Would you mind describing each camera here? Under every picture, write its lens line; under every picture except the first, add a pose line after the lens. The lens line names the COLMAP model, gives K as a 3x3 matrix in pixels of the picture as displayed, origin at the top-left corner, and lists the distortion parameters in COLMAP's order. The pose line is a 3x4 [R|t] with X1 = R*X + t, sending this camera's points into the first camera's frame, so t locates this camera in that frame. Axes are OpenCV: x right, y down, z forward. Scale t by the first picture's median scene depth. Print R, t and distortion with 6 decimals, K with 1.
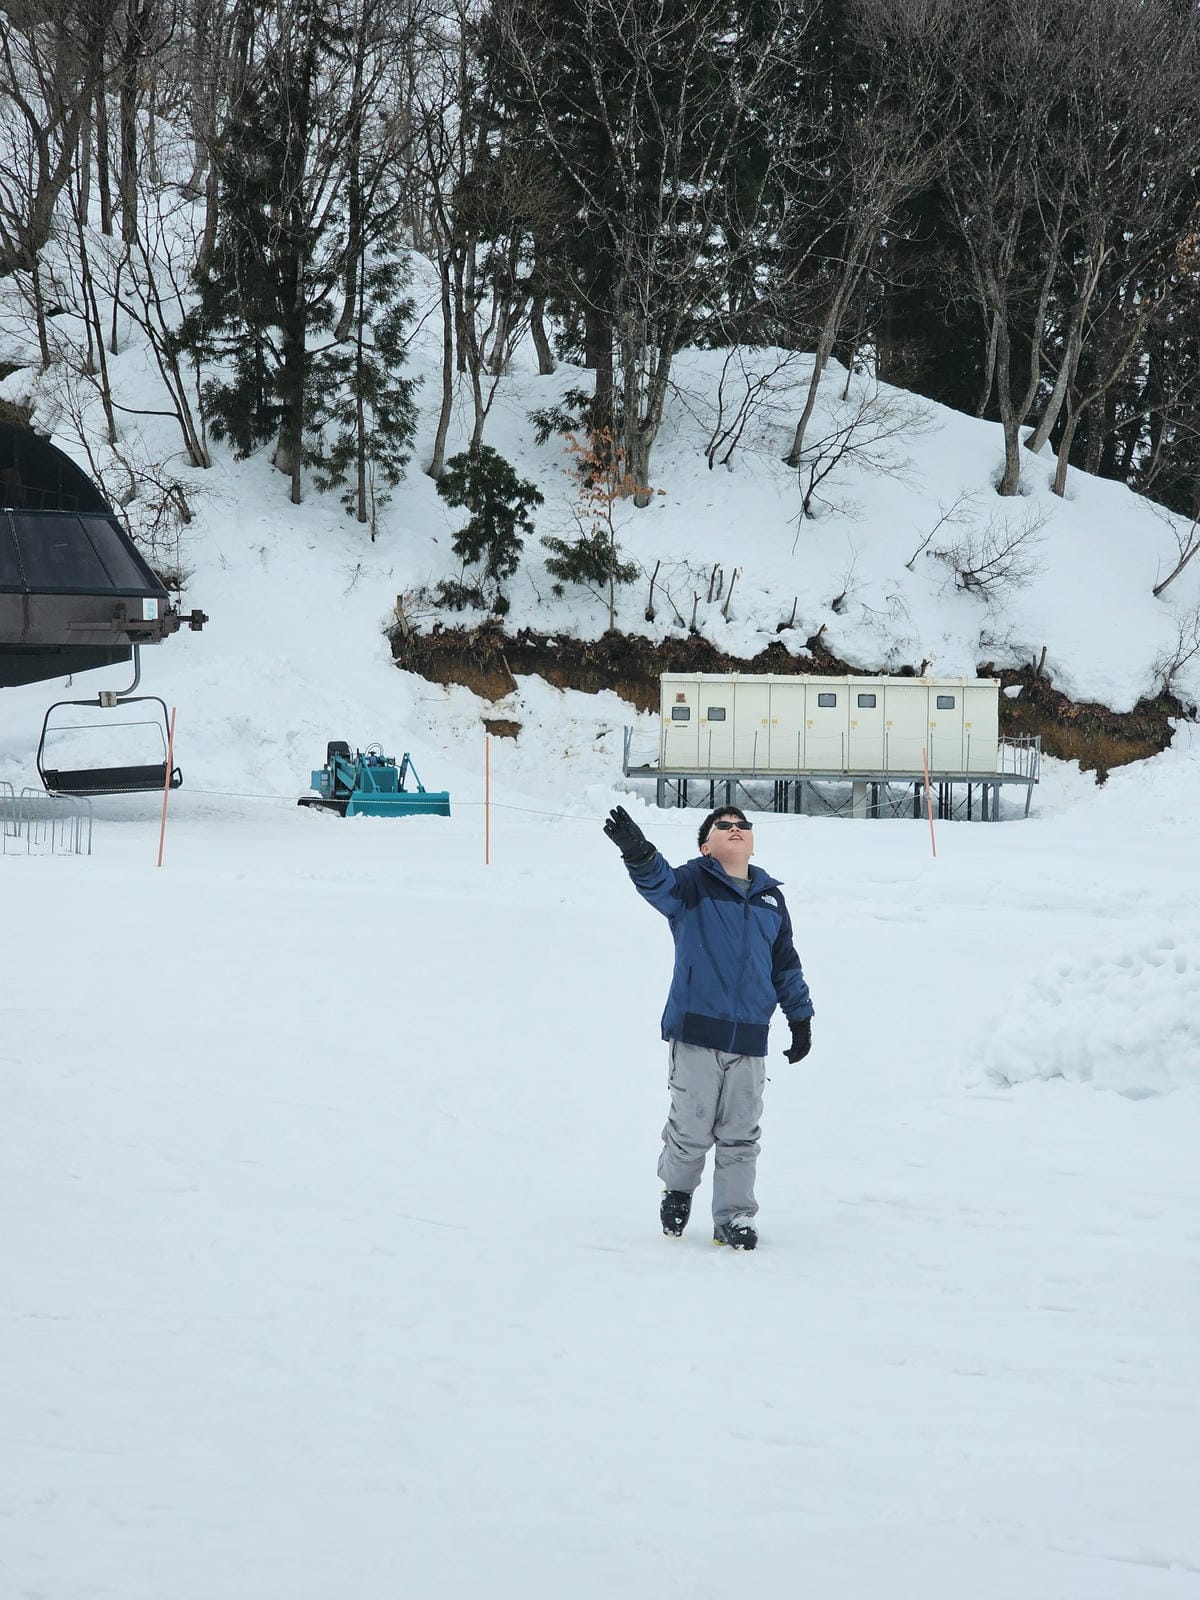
lens RADIAL K [[3223.8, 0, 604.1], [0, 3223.8, 759.3], [0, 0, 1]] dist [-0.019005, 3.516497]
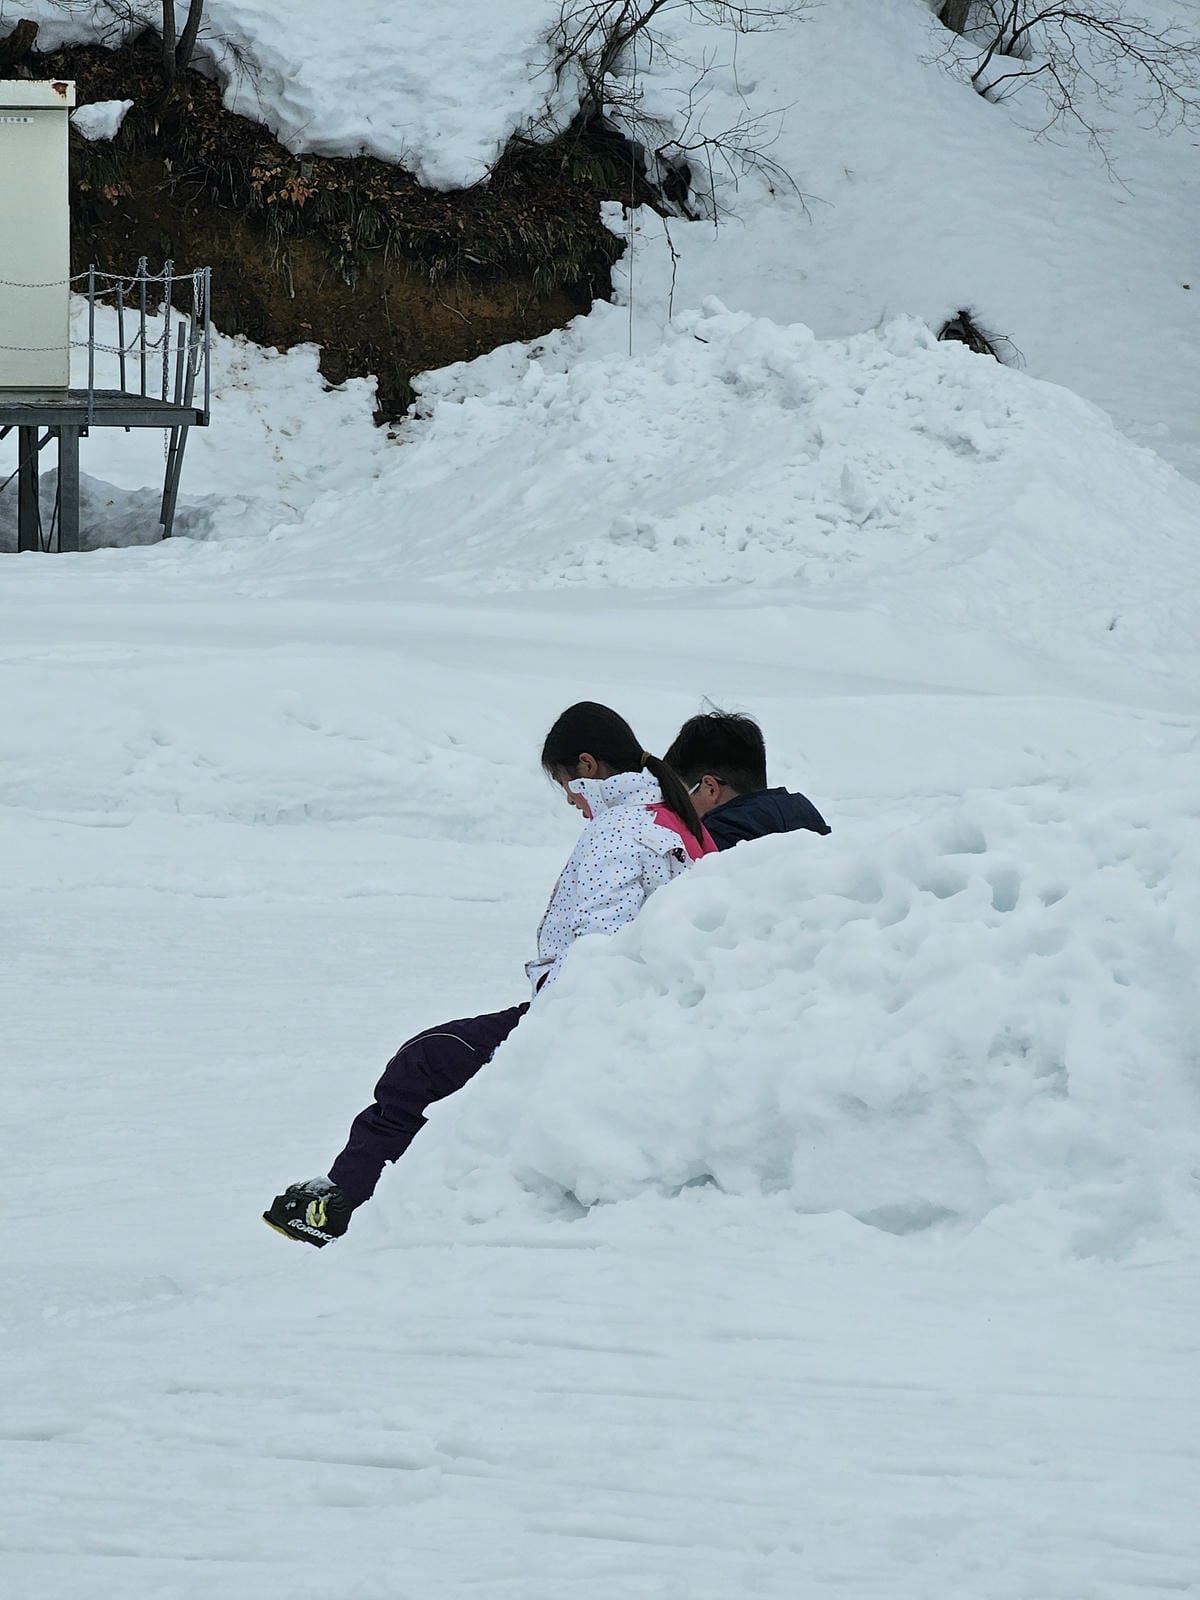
lens RADIAL K [[11808.8, 0, 671.0], [0, 11808.8, 931.2], [0, 0, 1]] dist [1.019946, -17.756645]
pose [[0.981062, -0.023156, 0.192306, -0.039122], [0.013492, 0.998586, 0.051416, -0.001649], [-0.193224, -0.047848, 0.979987, -0.113238]]
